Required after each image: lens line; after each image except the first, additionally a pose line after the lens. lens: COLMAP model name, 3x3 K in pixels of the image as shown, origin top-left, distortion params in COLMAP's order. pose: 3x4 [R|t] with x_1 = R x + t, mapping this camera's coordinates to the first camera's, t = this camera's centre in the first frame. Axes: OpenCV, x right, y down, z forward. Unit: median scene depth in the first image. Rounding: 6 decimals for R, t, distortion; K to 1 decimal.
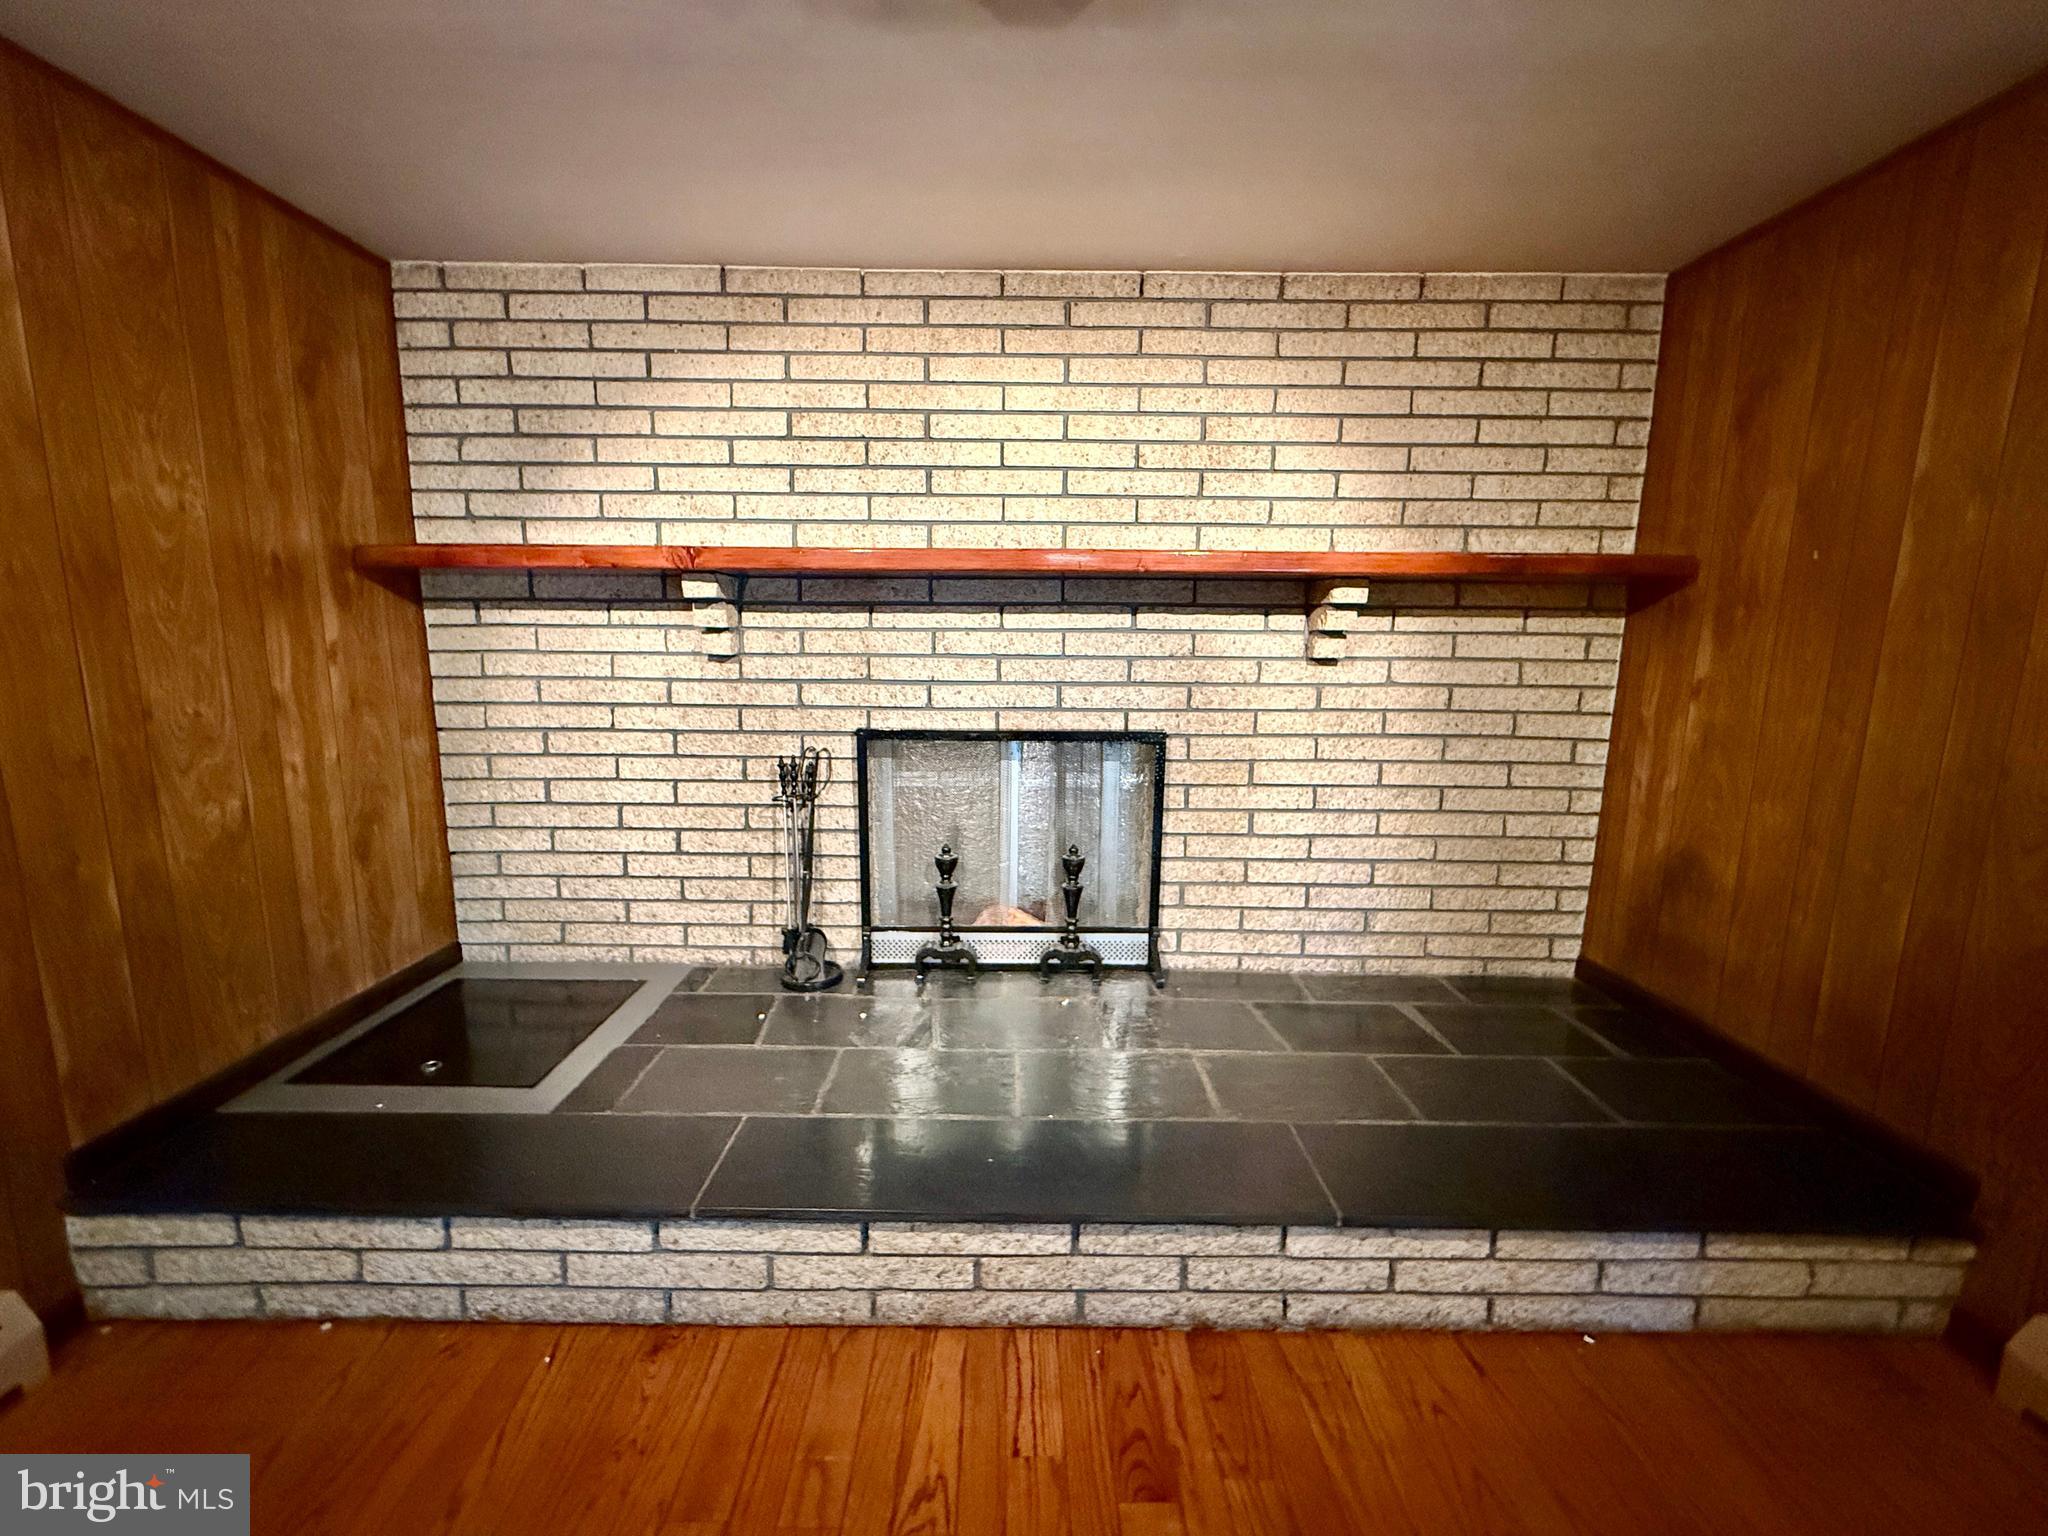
lens RADIAL K [[816.2, 0, 1015.3], [0, 816.2, 765.5], [0, 0, 1]] dist [0.000362, 0.000341]
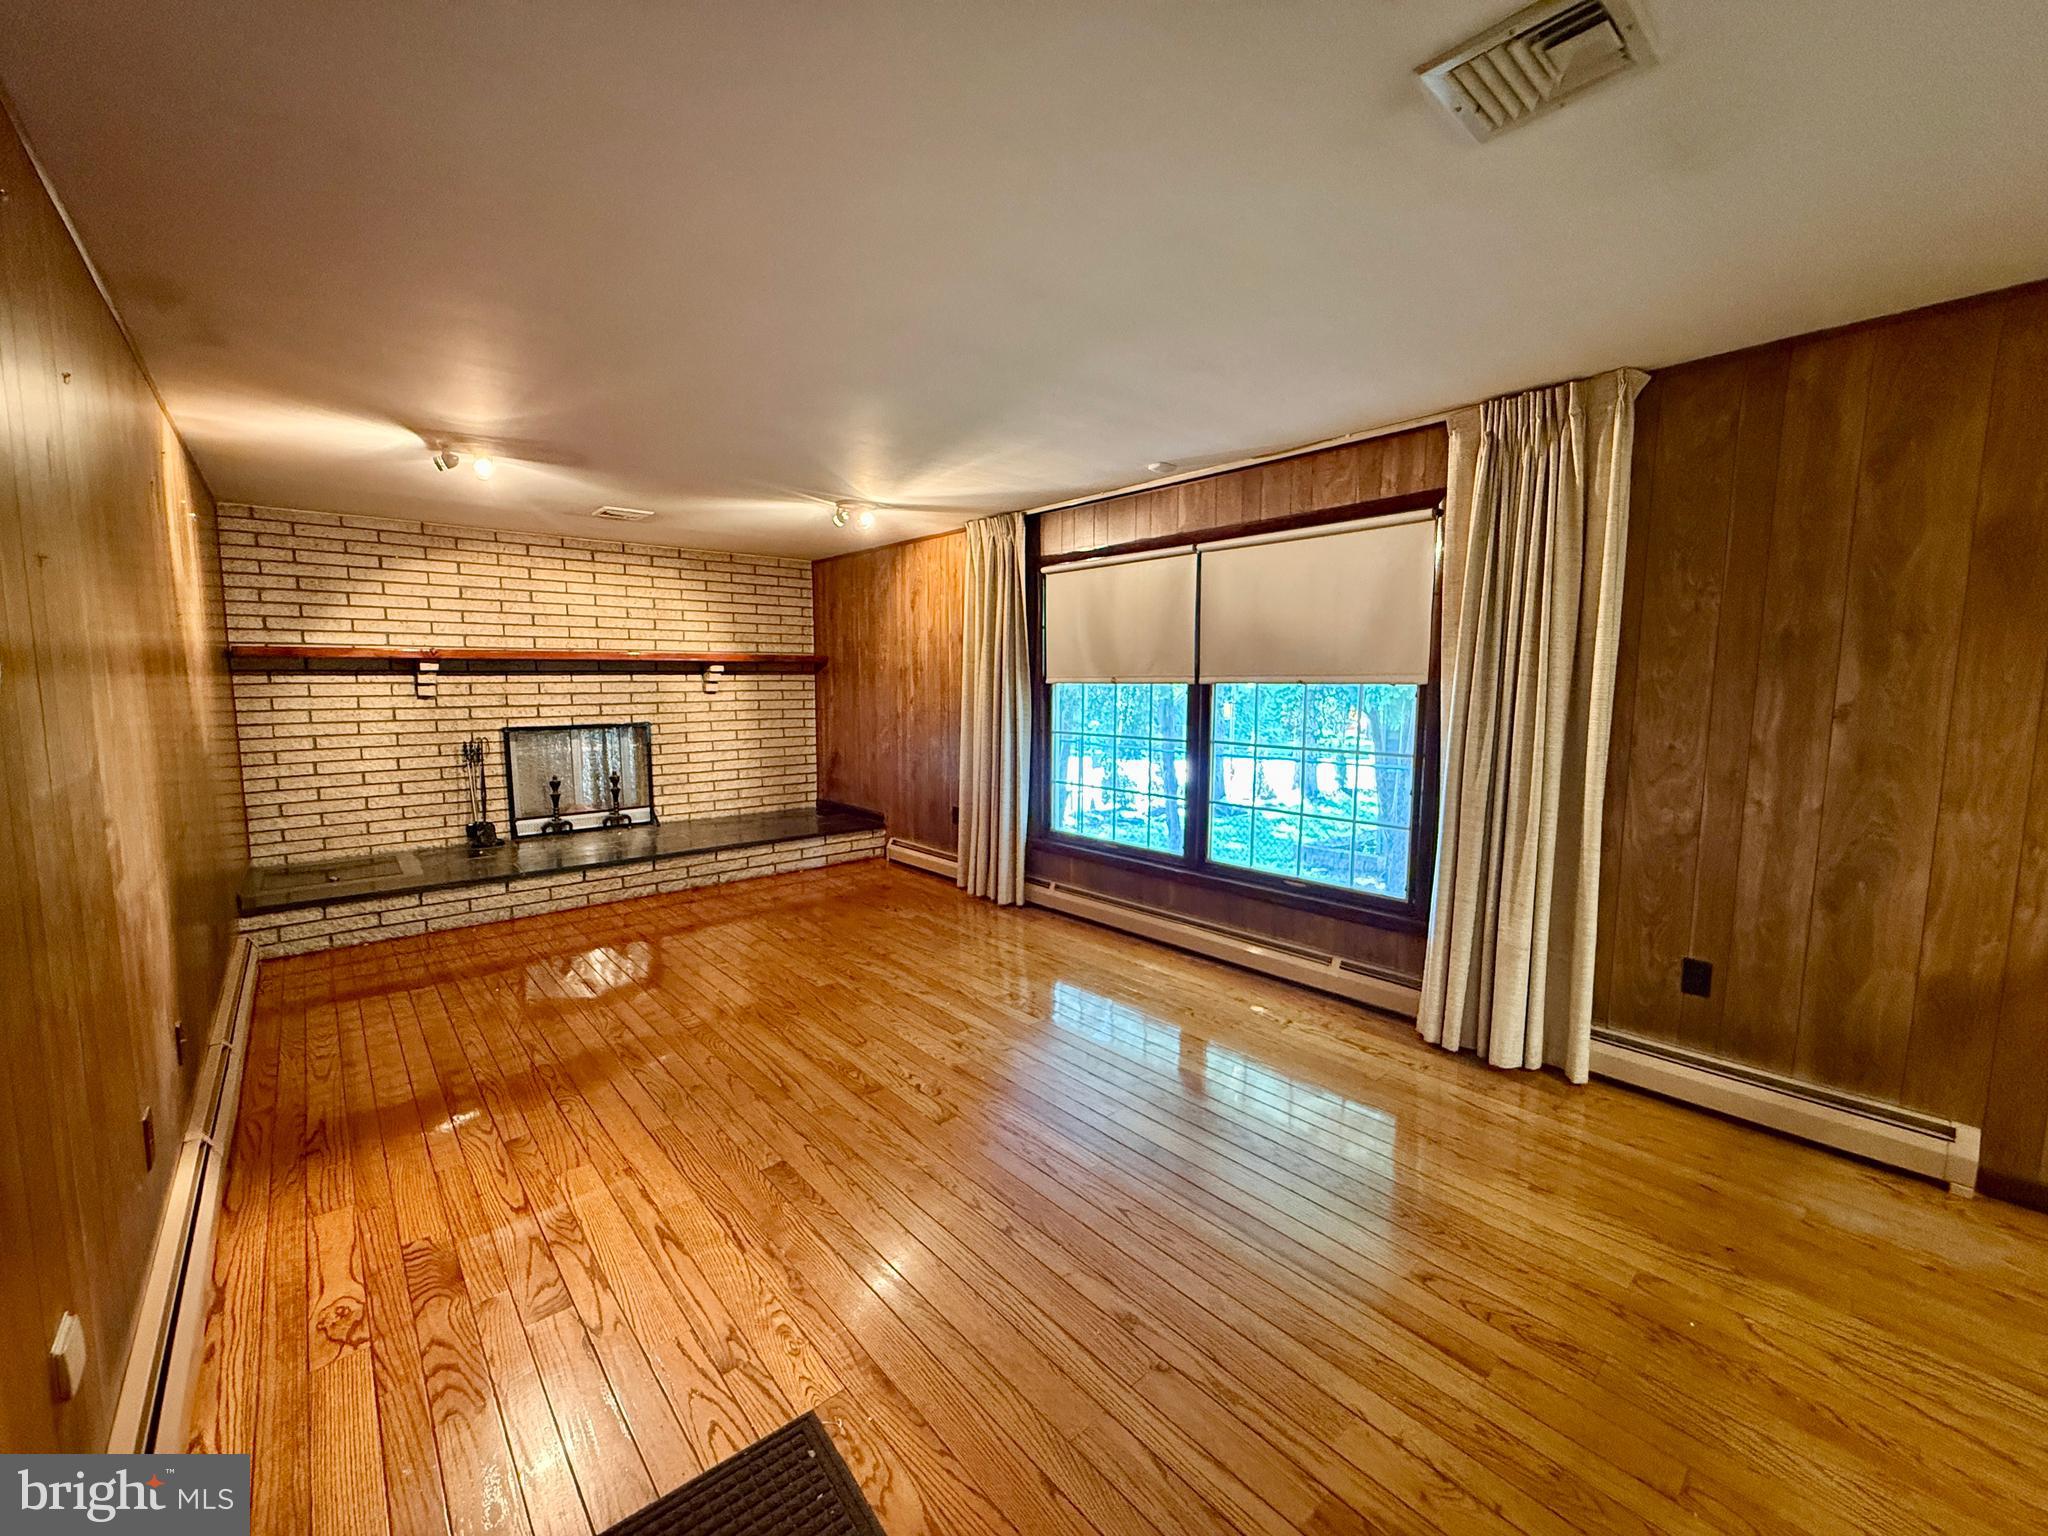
lens RADIAL K [[816.2, 0, 1018.3], [0, 816.2, 765.5], [0, 0, 1]] dist [0.000362, 0.000341]
pose [[0.755006, -0.080597, 0.650746, -0.588626], [0.110482, 0.993865, -0.005090, 0.223126], [-0.646343, 0.075739, 0.759279, -1.578722]]
